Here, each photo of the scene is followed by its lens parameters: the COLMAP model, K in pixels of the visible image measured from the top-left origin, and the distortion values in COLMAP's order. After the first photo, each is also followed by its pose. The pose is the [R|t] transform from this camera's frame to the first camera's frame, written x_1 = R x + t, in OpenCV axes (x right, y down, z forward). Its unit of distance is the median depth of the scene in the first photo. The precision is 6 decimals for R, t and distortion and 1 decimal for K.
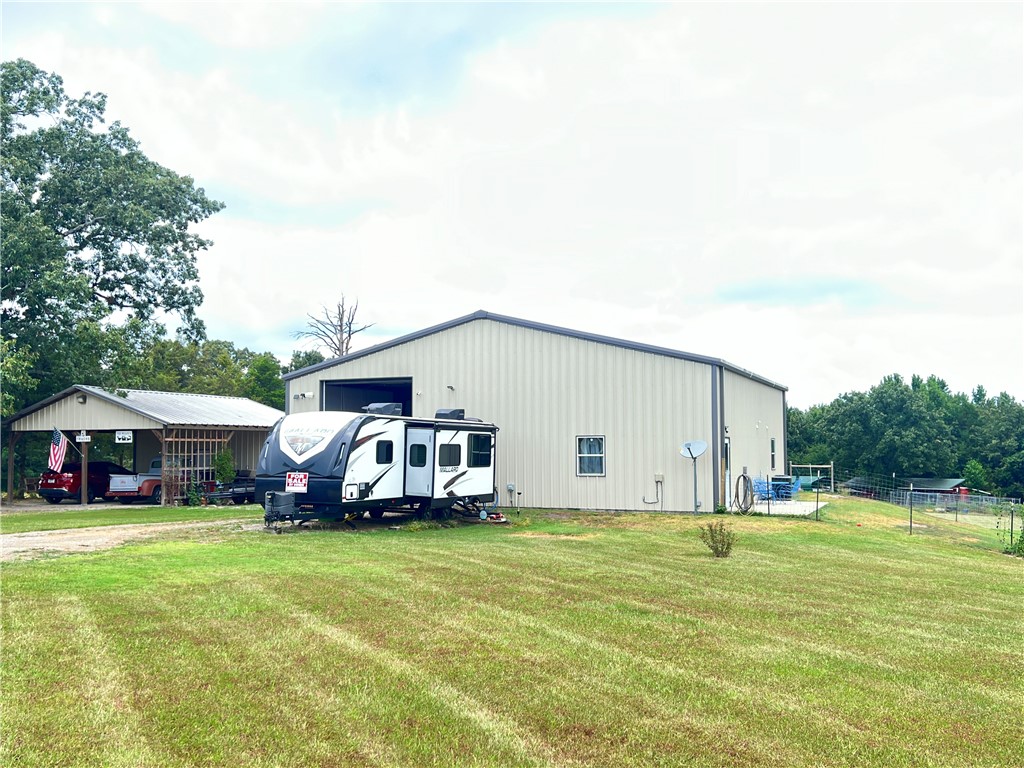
lens RADIAL K [[990.2, 0, 521.1], [0, 990.2, 381.1], [0, 0, 1]] dist [0.019967, 0.000000]
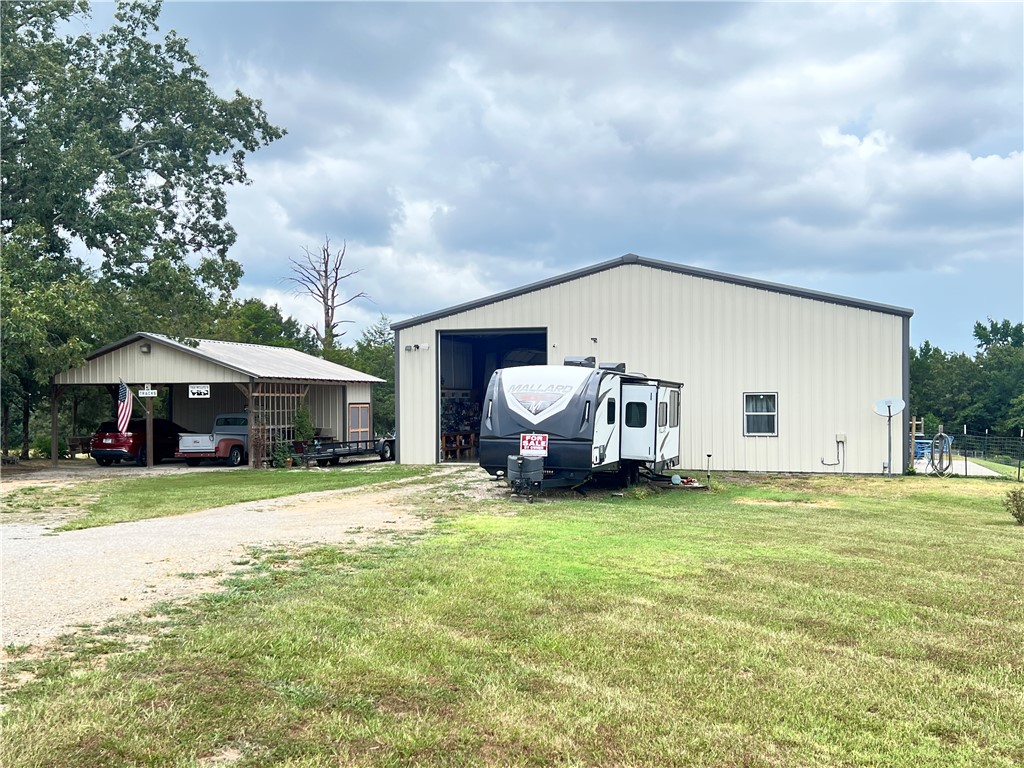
lens RADIAL K [[990.2, 0, 509.1], [0, 990.2, 386.6], [0, 0, 1]] dist [0.019967, 0.000000]
pose [[0.993738, 0.002878, 0.111697, -0.220684], [-0.008957, 0.998503, 0.053959, 0.001591], [-0.111374, -0.054622, 0.992276, 0.087543]]
